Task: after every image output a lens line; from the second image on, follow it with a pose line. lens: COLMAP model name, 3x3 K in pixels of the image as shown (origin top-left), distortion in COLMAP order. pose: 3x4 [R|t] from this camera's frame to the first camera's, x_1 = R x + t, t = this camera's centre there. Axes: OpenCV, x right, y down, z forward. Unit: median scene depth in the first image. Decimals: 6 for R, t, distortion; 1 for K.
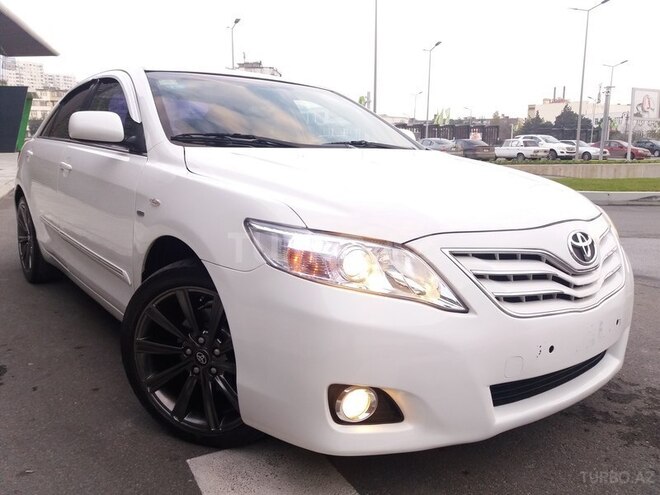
lens RADIAL K [[544.1, 0, 328.3], [0, 544.1, 253.8], [0, 0, 1]] dist [0.018334, -0.046007]
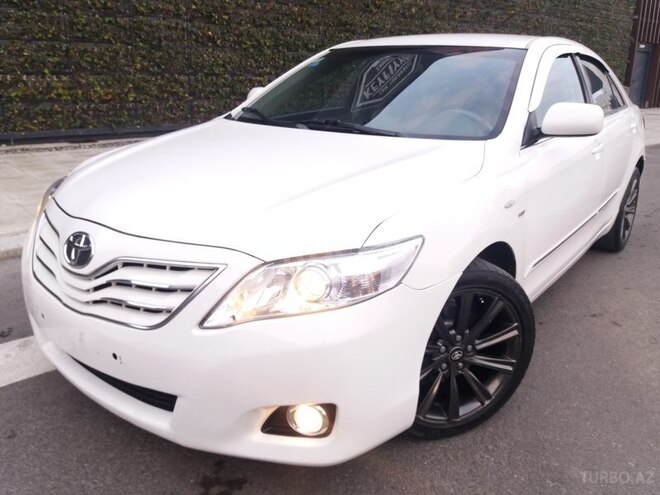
lens RADIAL K [[544.1, 0, 334.7], [0, 544.1, 258.2], [0, 0, 1]] dist [0.018334, -0.046007]
pose [[0.239780, 0.303057, -0.922313, 1.309646], [-0.203782, 0.944575, 0.257394, -0.301074], [0.949199, 0.126233, 0.288247, 1.023030]]
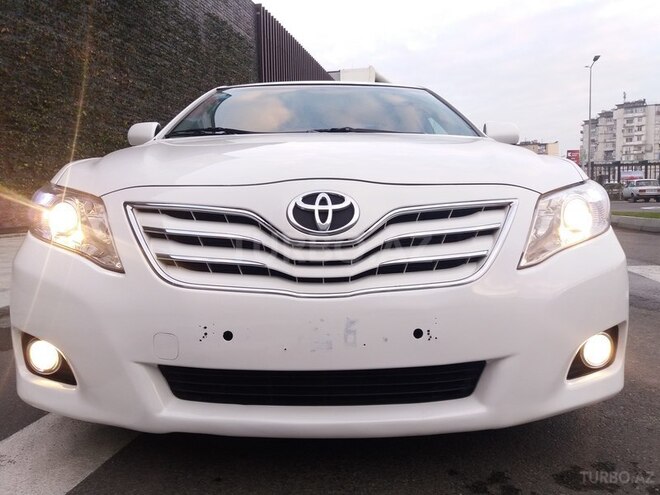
lens RADIAL K [[544.1, 0, 331.2], [0, 544.1, 250.5], [0, 0, 1]] dist [0.018334, -0.046007]
pose [[0.787423, 0.039949, -0.615117, 0.820023], [-0.100993, 0.992774, -0.064807, 0.075662], [0.608083, 0.113153, 0.785768, 0.392269]]
